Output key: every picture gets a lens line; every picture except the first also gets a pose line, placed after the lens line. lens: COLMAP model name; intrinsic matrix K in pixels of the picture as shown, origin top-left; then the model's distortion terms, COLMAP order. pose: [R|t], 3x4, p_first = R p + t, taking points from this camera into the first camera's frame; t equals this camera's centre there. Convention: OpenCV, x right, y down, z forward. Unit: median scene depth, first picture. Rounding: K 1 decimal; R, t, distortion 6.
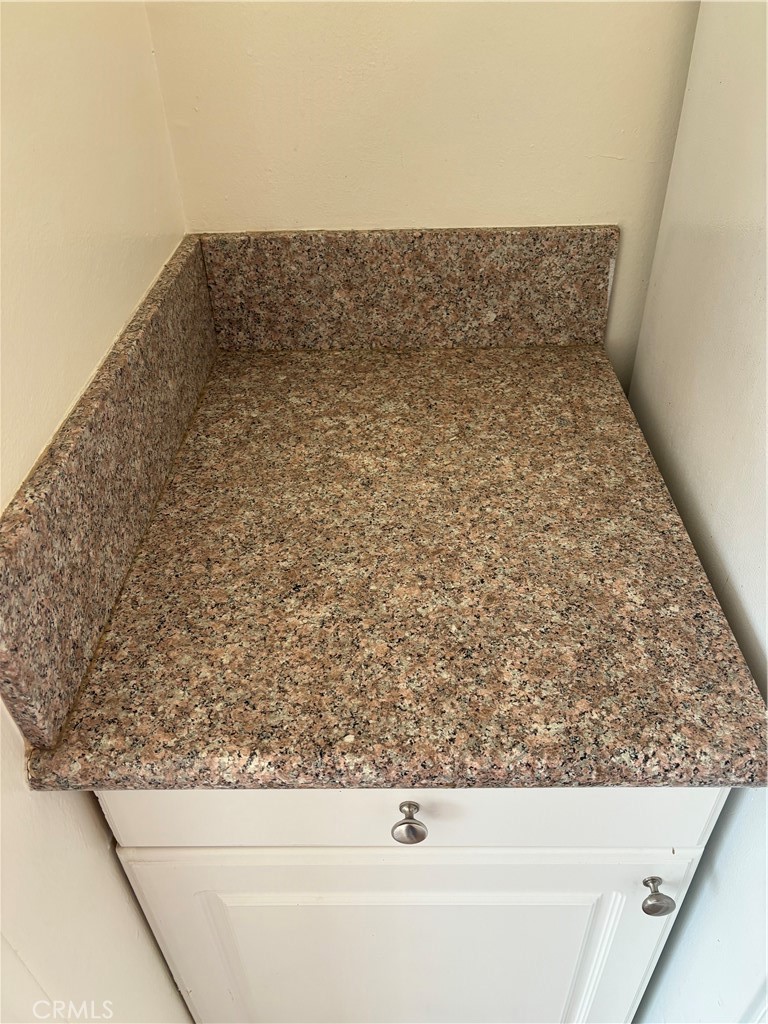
lens RADIAL K [[772.9, 0, 384.0], [0, 772.9, 512.0], [0, 0, 1]] dist [0.049935, -0.063341]
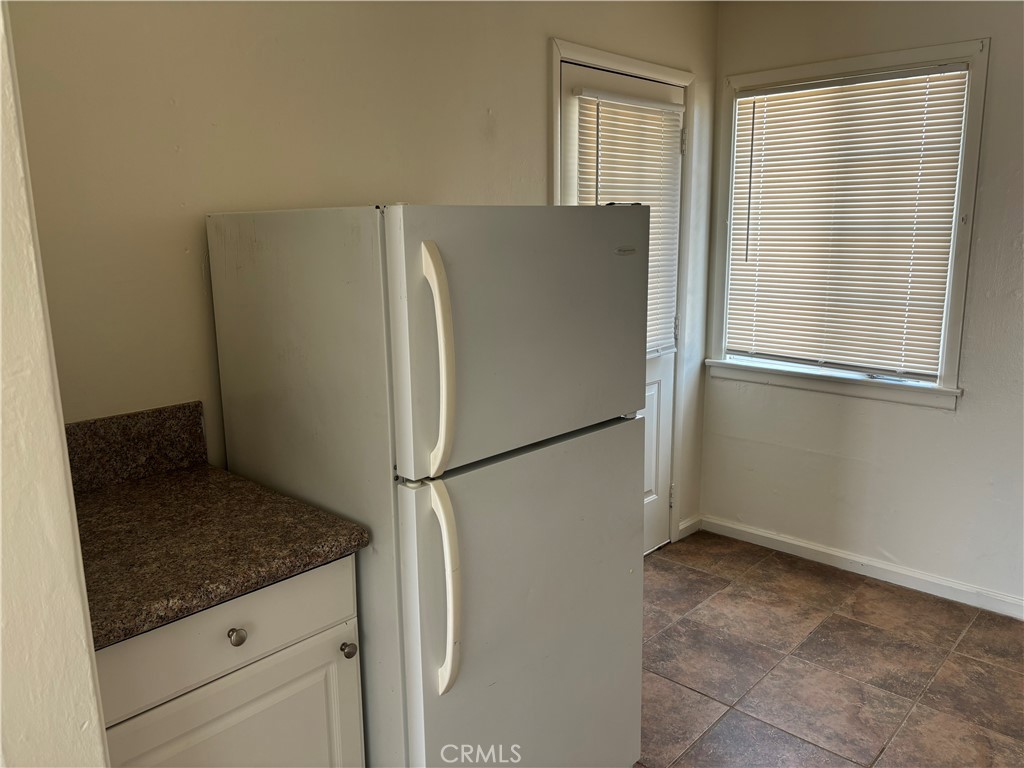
lens RADIAL K [[770.7, 0, 494.3], [0, 770.7, 381.0], [0, 0, 1]] dist [0.066398, -0.075872]
pose [[0.677250, -0.125210, 0.725021, -0.657557], [0.450917, 0.849297, -0.274534, 0.500055], [-0.581383, 0.512852, 0.631645, -0.757880]]
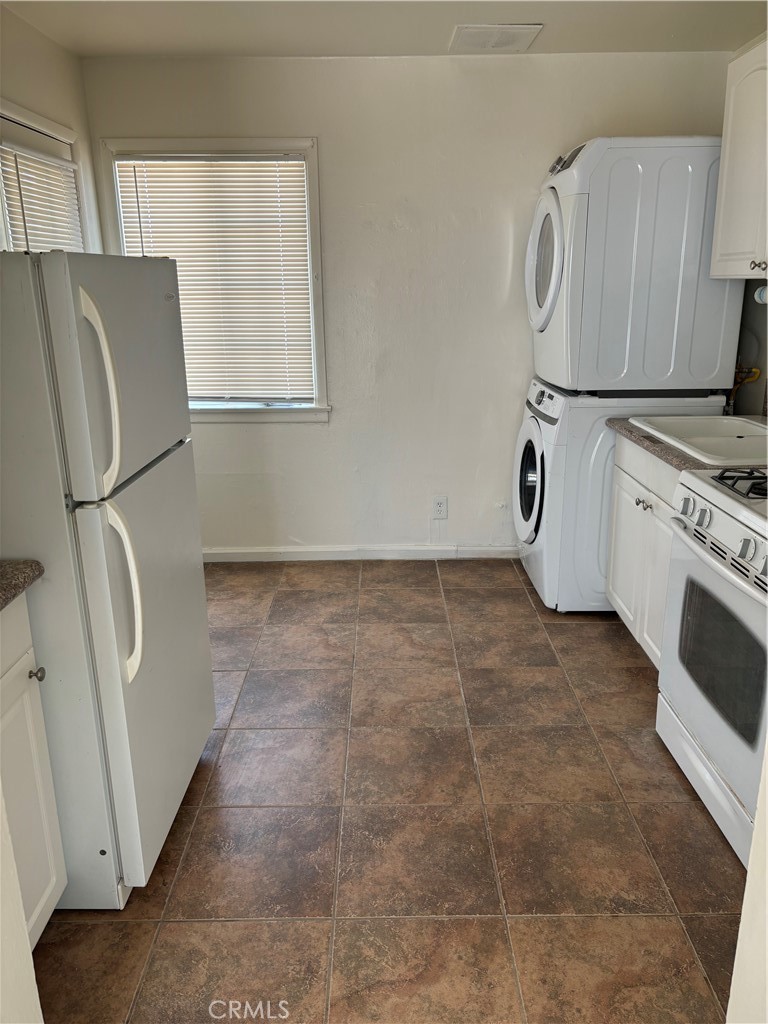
lens RADIAL K [[772.9, 0, 384.0], [0, 772.9, 512.0], [0, 0, 1]] dist [0.049935, -0.063341]
pose [[-0.017619, -0.257573, 0.966098, -1.384825], [0.628222, 0.748846, 0.211108, 0.230425], [-0.777835, 0.610644, 0.148619, -0.341435]]
